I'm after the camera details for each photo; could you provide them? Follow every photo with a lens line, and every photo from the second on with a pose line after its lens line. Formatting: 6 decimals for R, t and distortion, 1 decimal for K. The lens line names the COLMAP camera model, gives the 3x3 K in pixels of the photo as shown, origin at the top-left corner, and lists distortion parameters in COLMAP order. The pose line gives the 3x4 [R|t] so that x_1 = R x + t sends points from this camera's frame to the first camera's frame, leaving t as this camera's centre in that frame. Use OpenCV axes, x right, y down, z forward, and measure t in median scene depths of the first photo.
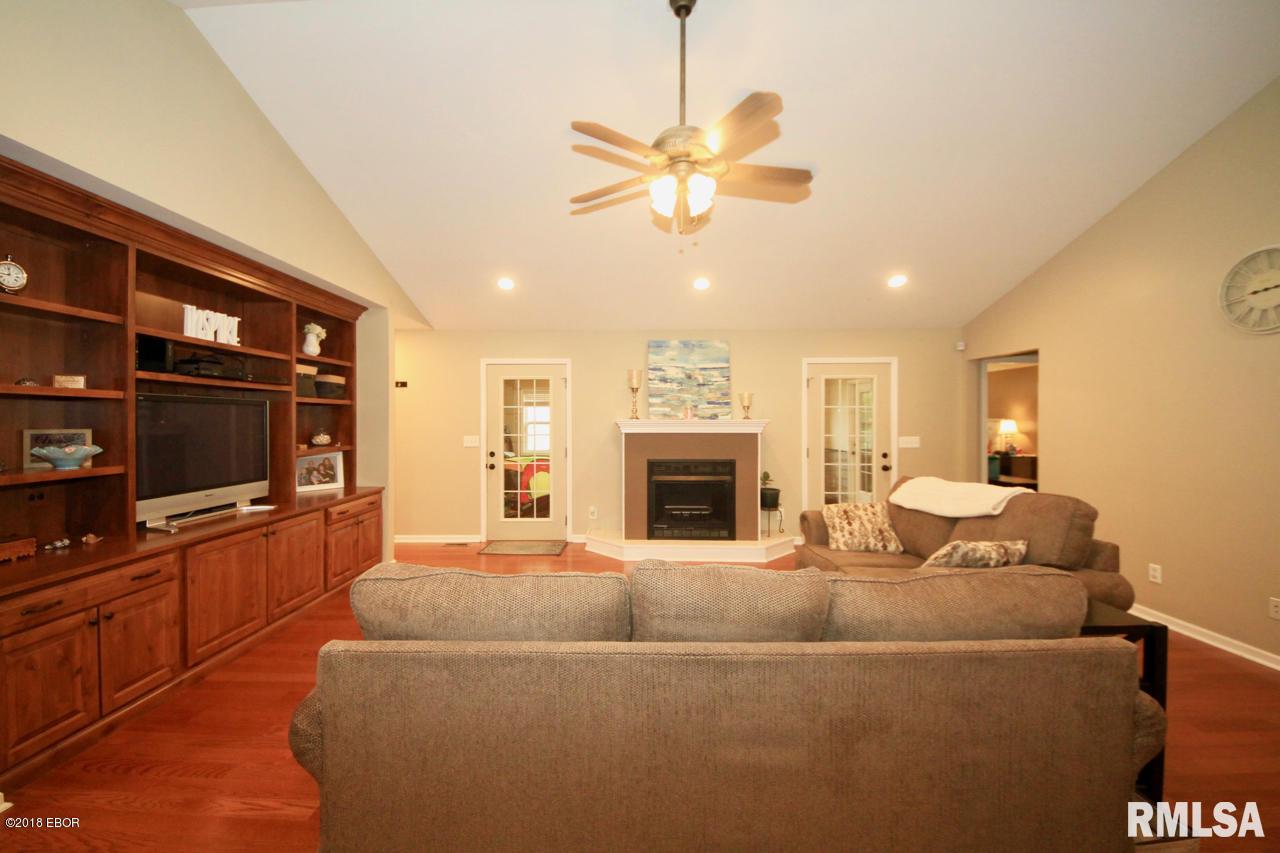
lens RADIAL K [[495.2, 0, 640.0], [0, 495.2, 426.5], [0, 0, 1]] dist [0.053889, -0.035789]
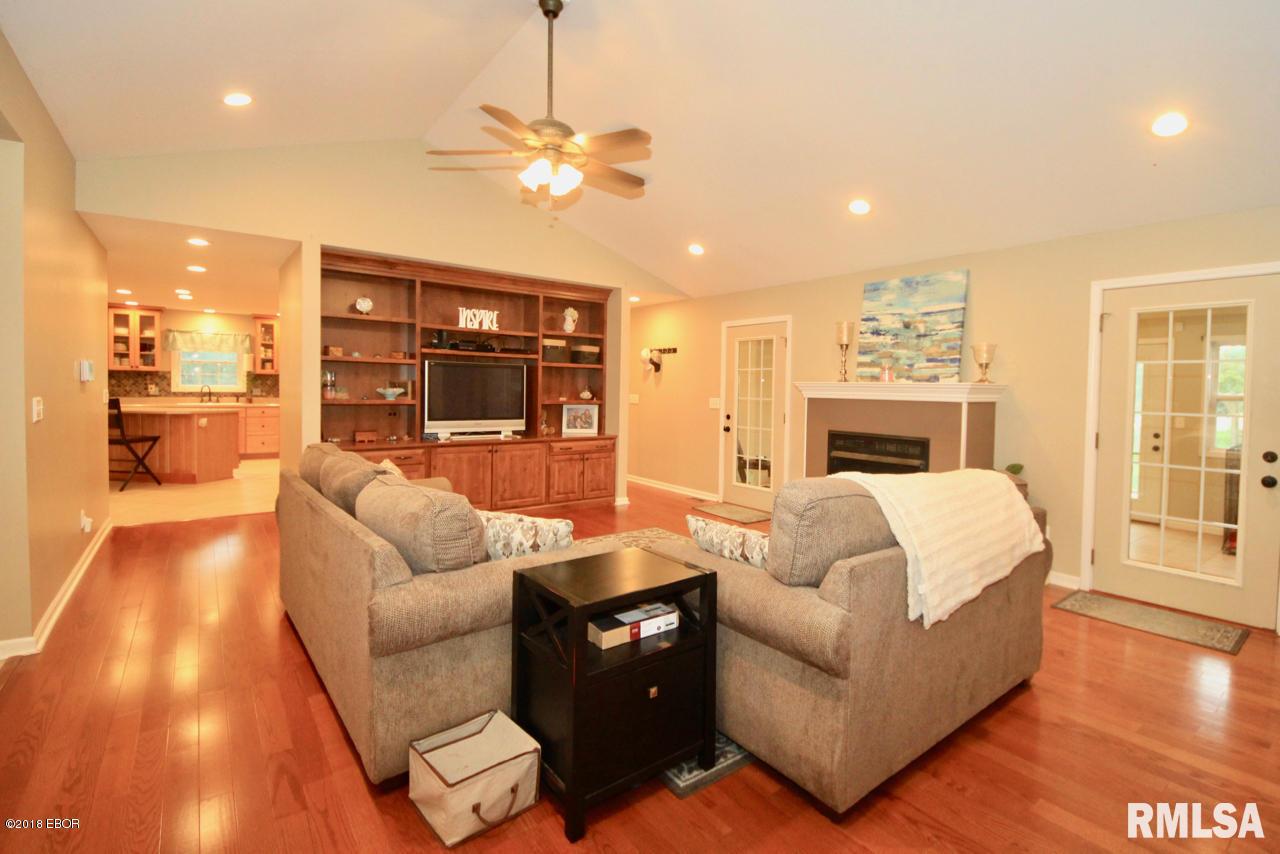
lens RADIAL K [[578.1, 0, 693.5], [0, 578.1, 408.4], [0, 0, 1]] dist [-0.031980, -0.000438]
pose [[0.637853, 0.037184, -0.769260, 0.723398], [-0.029697, 0.999278, 0.023678, 0.016641], [0.769585, 0.007742, 0.638497, 0.255101]]
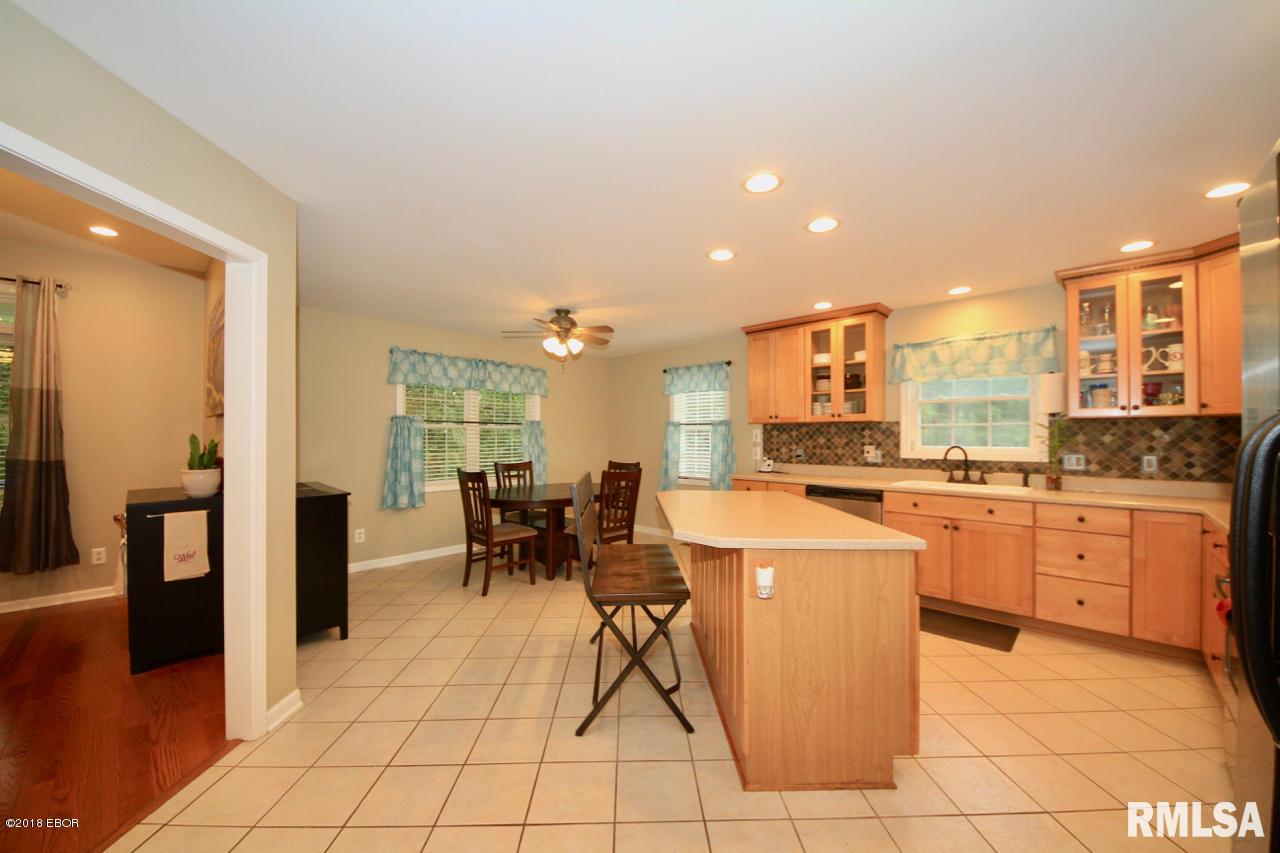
lens RADIAL K [[495.2, 0, 640.0], [0, 495.2, 426.5], [0, 0, 1]] dist [0.053889, -0.035789]
pose [[-0.683323, -0.015158, -0.729958, -1.133828], [-0.012591, 0.999880, -0.008976, 0.012677], [0.730007, 0.003057, -0.683433, 0.413877]]
